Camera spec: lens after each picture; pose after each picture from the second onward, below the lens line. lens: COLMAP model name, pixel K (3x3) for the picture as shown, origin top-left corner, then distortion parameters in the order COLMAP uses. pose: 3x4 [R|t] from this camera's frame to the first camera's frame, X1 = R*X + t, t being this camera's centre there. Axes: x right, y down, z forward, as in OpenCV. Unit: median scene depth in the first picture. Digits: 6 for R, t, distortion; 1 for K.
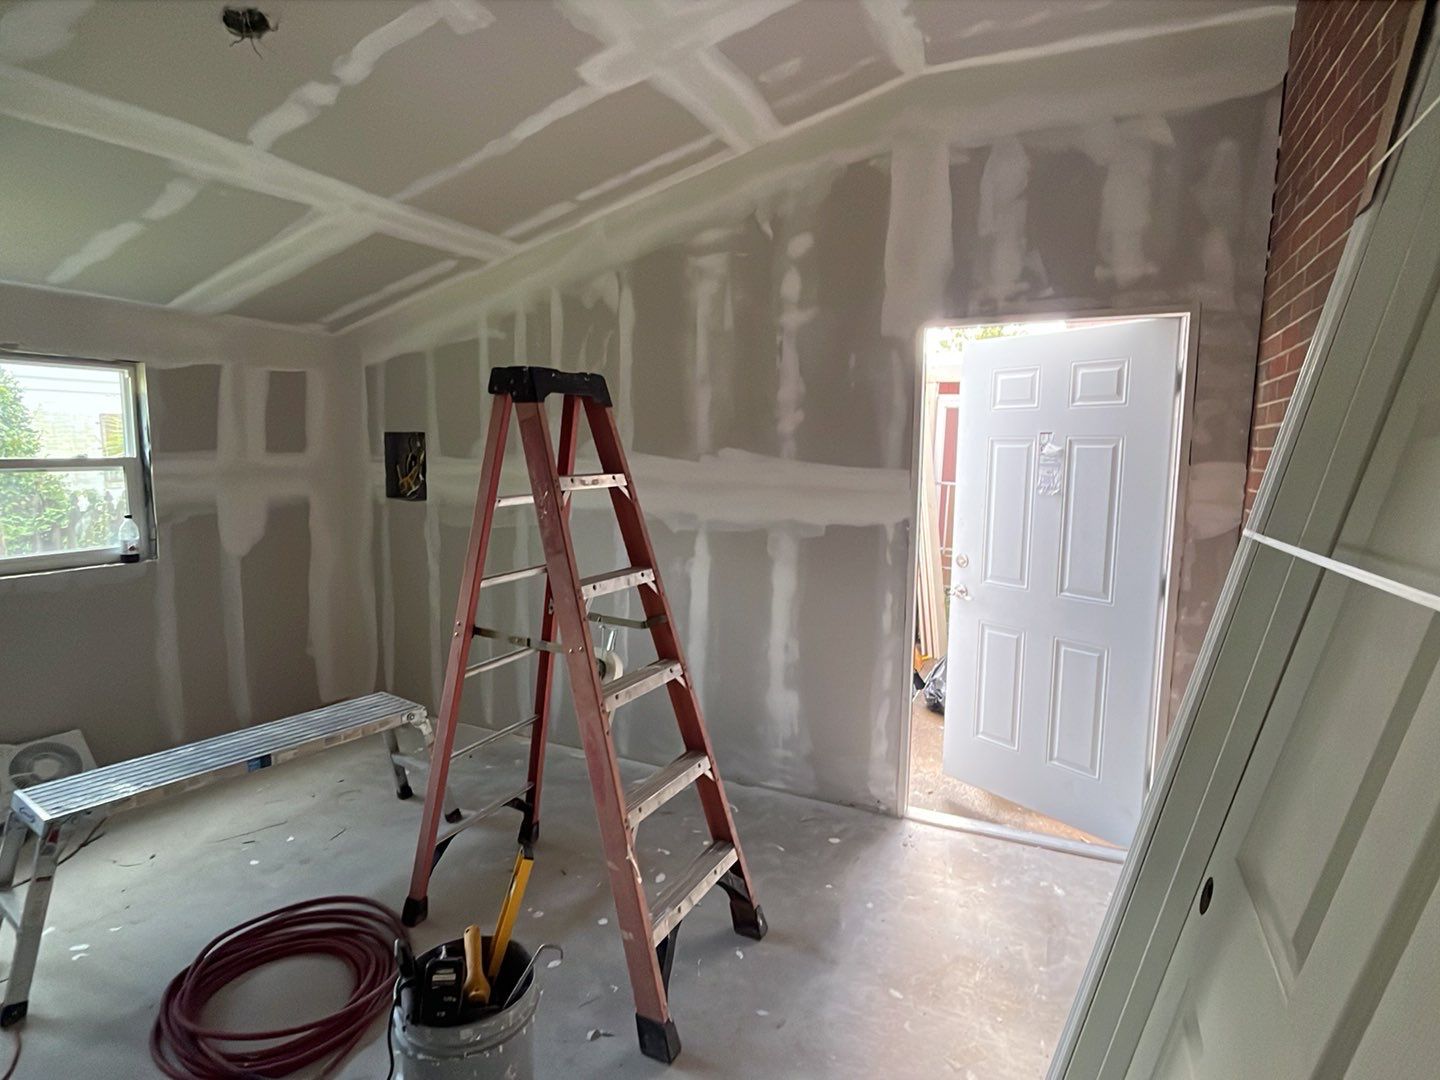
lens RADIAL K [[753.0, 0, 720.0], [0, 753.0, 540.0], [0, 0, 1]] dist [-0.002967, -0.000002]
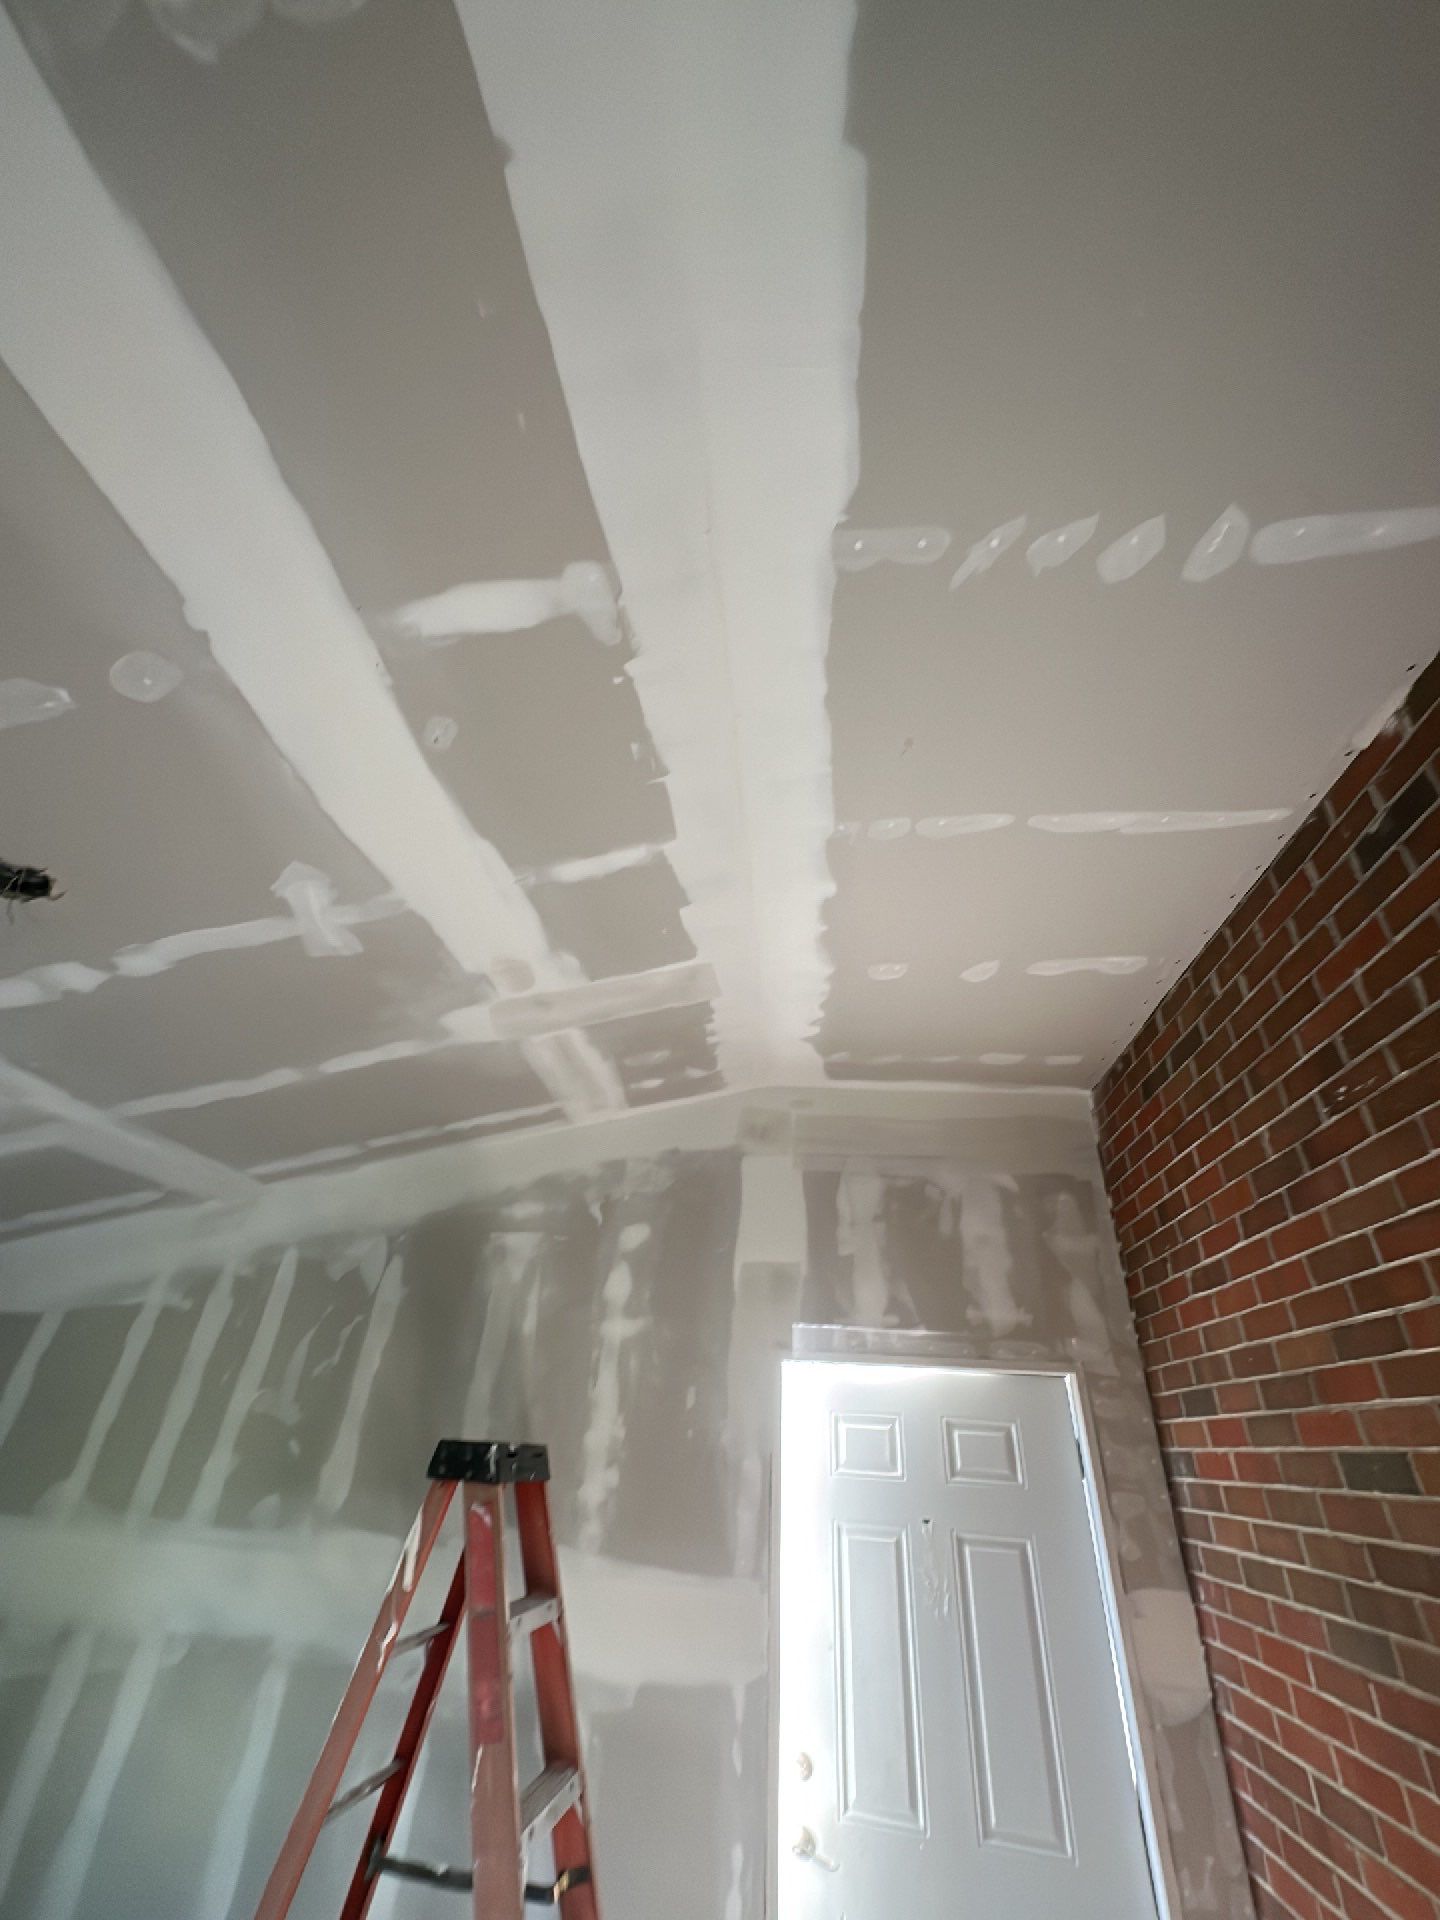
lens RADIAL K [[777.2, 0, 720.0], [0, 777.2, 960.0], [0, 0, 1]] dist [-0.005288, 0.000728]
pose [[0.942580, 0.212662, 0.257523, -0.102657], [-0.005485, 0.780824, -0.624727, -0.101887], [-0.333936, 0.587443, 0.737155, 0.164203]]
